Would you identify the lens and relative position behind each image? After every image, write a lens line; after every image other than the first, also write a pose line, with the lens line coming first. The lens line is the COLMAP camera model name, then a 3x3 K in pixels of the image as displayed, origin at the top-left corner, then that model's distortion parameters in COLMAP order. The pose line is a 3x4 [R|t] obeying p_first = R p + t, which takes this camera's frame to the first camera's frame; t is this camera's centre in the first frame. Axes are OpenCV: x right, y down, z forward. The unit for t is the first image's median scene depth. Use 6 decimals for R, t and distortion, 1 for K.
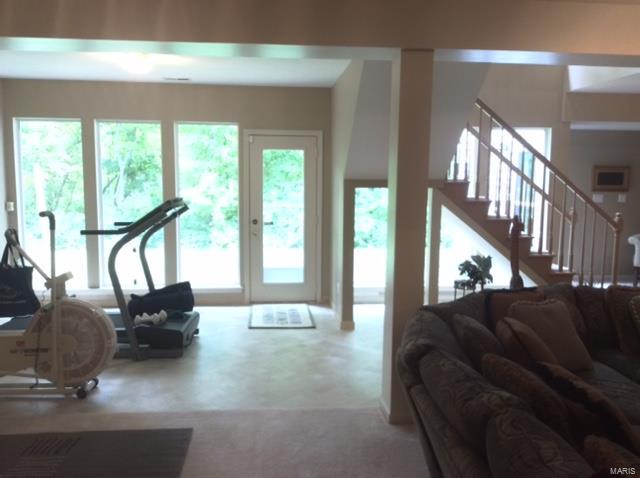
lens RADIAL K [[577.0, 0, 324.0], [0, 577.0, 240.8], [0, 0, 1]] dist [0.125922, -0.233716]
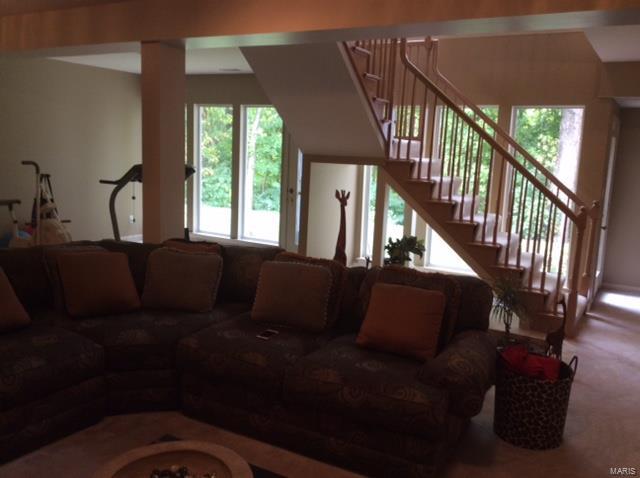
lens RADIAL K [[577.0, 0, 324.0], [0, 577.0, 240.8], [0, 0, 1]] dist [0.125922, -0.233716]
pose [[0.815802, 0.118221, -0.566119, 0.689964], [-0.103994, 0.992915, 0.057487, -0.007246], [0.568904, 0.011975, 0.822317, 0.089135]]
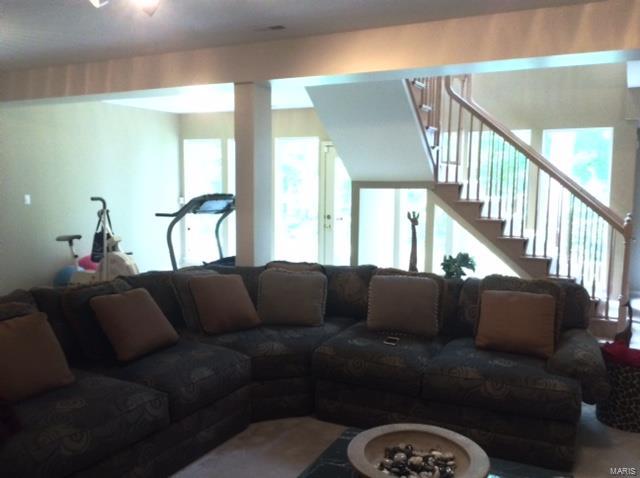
lens RADIAL K [[577.0, 0, 324.0], [0, 577.0, 240.8], [0, 0, 1]] dist [0.125922, -0.233716]
pose [[0.841940, 0.055323, -0.536728, 0.603599], [-0.064119, 0.997940, 0.002281, 0.017360], [0.535748, 0.032494, 0.843752, -0.039357]]
